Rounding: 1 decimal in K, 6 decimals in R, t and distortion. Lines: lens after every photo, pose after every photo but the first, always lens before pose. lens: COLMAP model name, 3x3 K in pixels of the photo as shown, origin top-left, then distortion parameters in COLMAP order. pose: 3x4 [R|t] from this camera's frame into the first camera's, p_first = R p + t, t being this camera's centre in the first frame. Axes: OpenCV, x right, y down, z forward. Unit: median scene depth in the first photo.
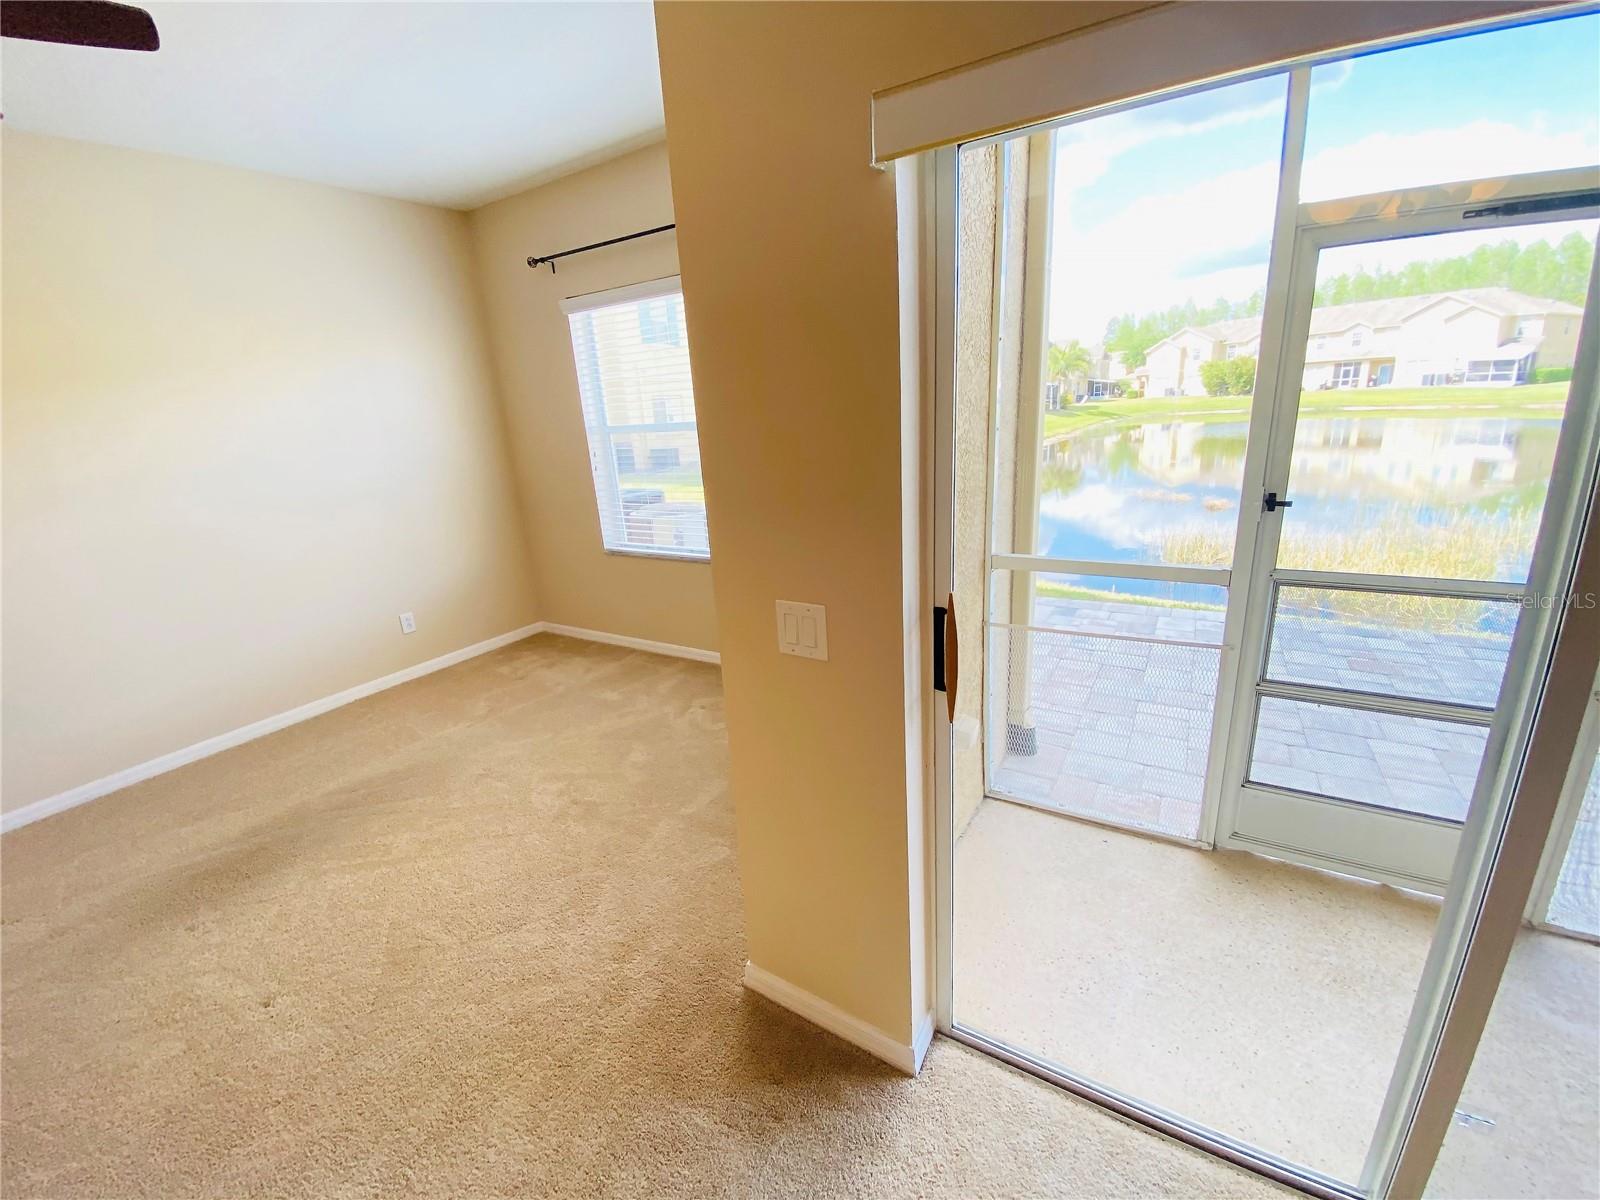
lens RADIAL K [[651.2, 0, 800.0], [0, 651.2, 600.0], [0, 0, 1]] dist [0.020943, -0.019805]
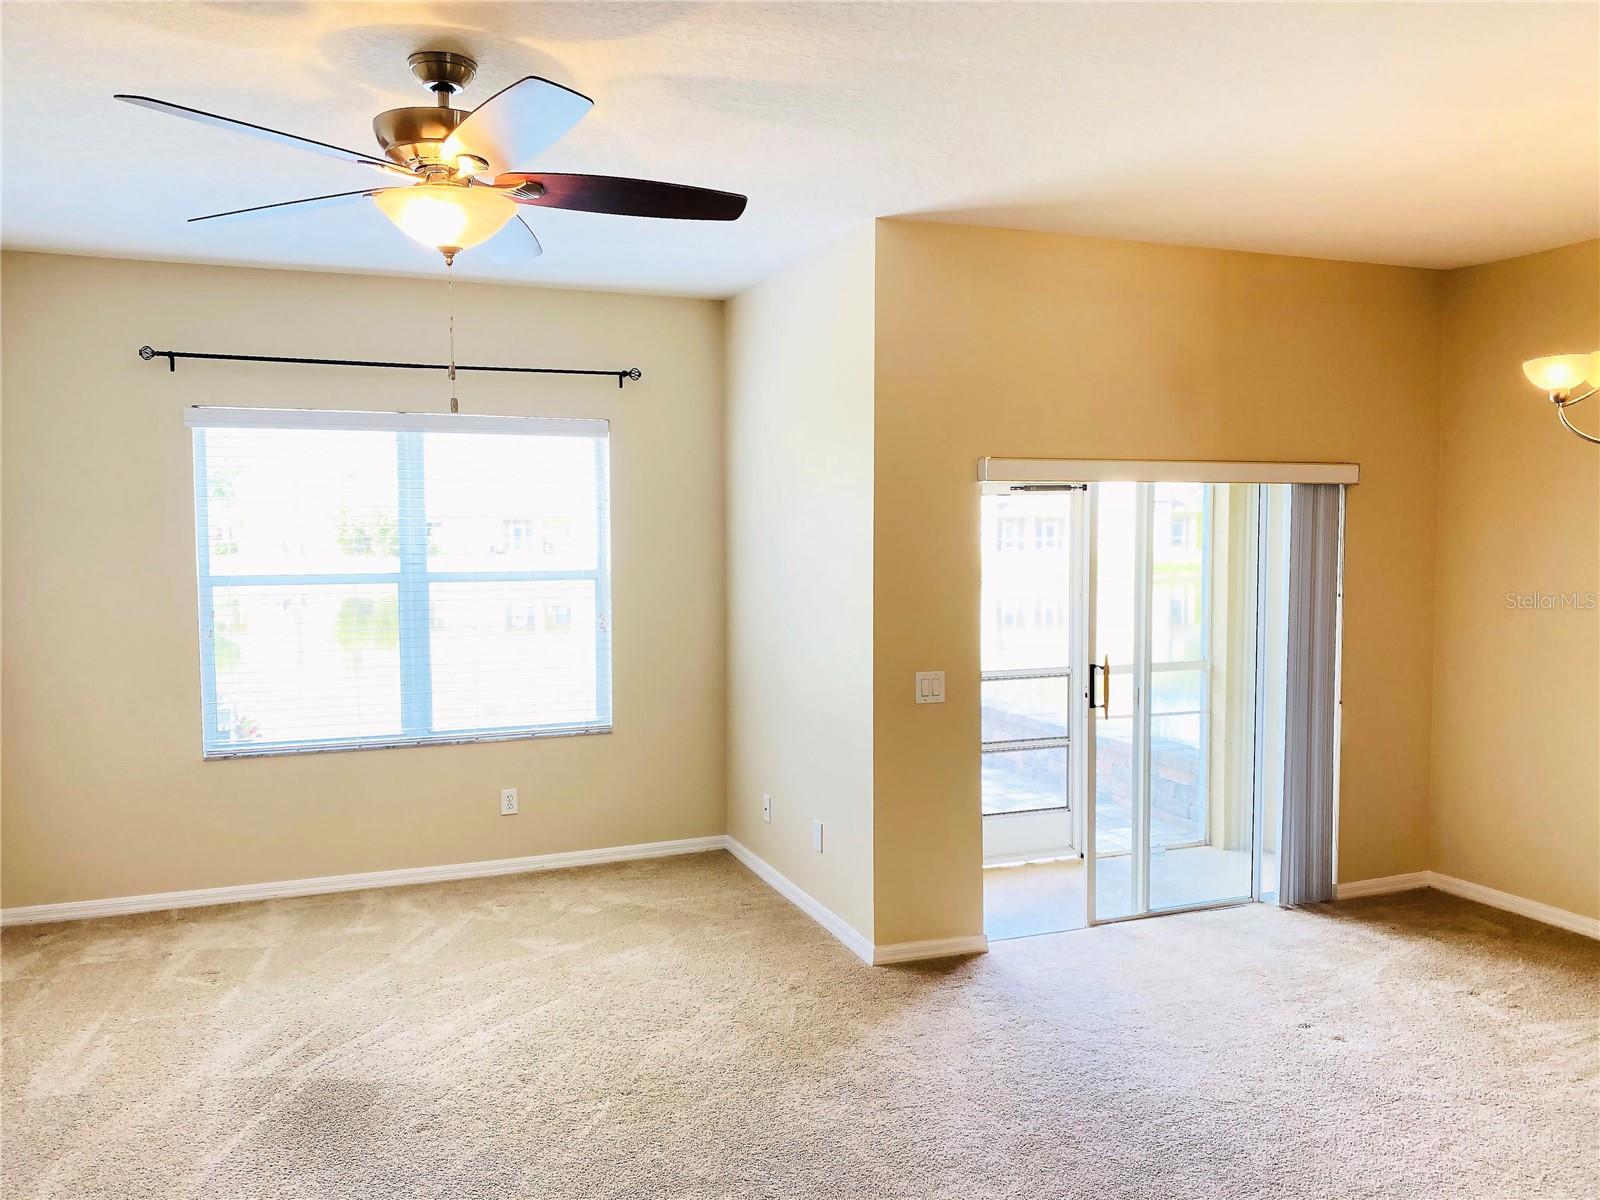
lens RADIAL K [[1221.8, 0, 810.7], [0, 1221.8, 596.2], [0, 0, 1]] dist [0.013076, 0.000553]
pose [[0.601534, 0.012607, 0.798747, -1.161453], [0.197151, 0.966604, -0.163731, 0.117885], [-0.774137, 0.255964, 0.578960, -0.307730]]
